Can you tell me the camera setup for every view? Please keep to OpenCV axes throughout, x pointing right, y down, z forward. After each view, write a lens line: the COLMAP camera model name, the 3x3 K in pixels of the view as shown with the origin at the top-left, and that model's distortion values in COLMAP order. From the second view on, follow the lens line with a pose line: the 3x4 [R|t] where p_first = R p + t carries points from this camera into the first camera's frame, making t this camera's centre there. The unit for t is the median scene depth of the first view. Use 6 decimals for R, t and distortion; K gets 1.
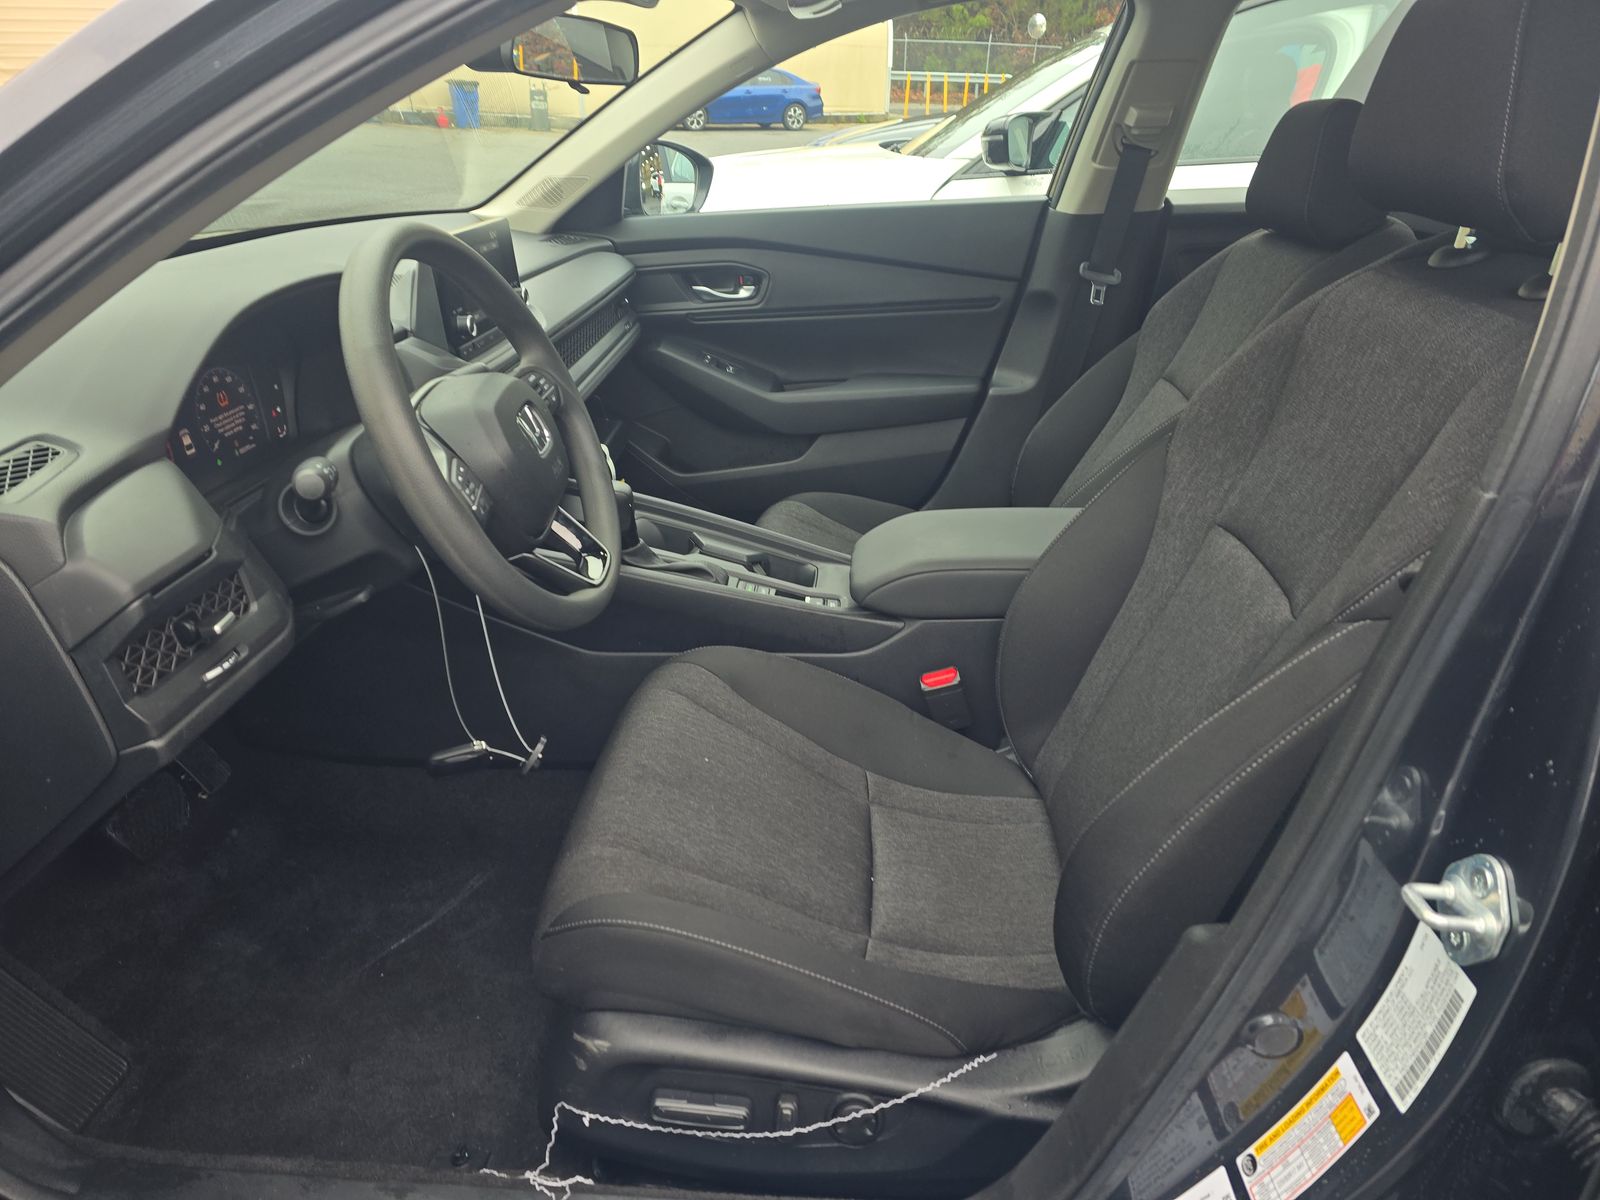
lens RADIAL K [[1082.6, 0, 800.0], [0, 1082.6, 600.0], [0, 0, 1]] dist [0.051867, -0.057122]
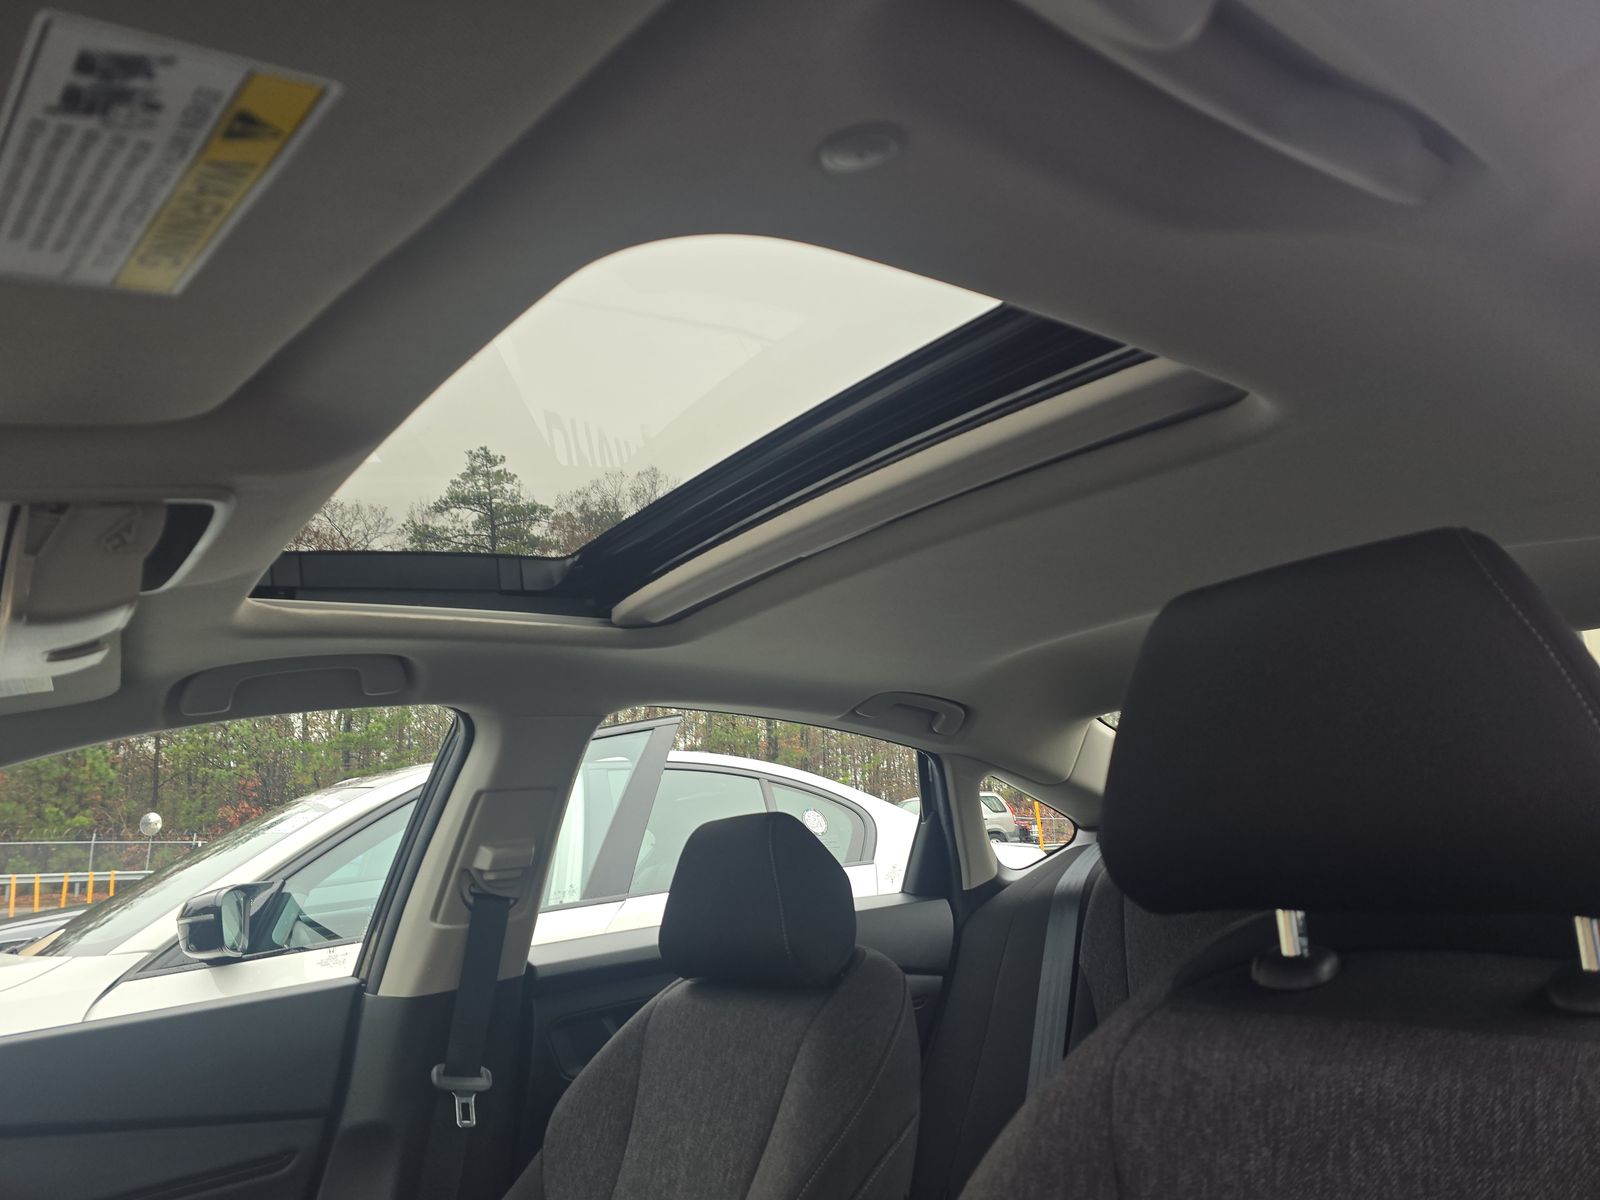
lens RADIAL K [[1082.6, 0, 800.0], [0, 1082.6, 600.0], [0, 0, 1]] dist [0.051867, -0.057122]
pose [[0.752886, 0.094988, 0.651260, -0.034735], [0.334784, 0.796672, -0.503223, -0.125326], [-0.566641, 0.596901, 0.568003, 0.323943]]
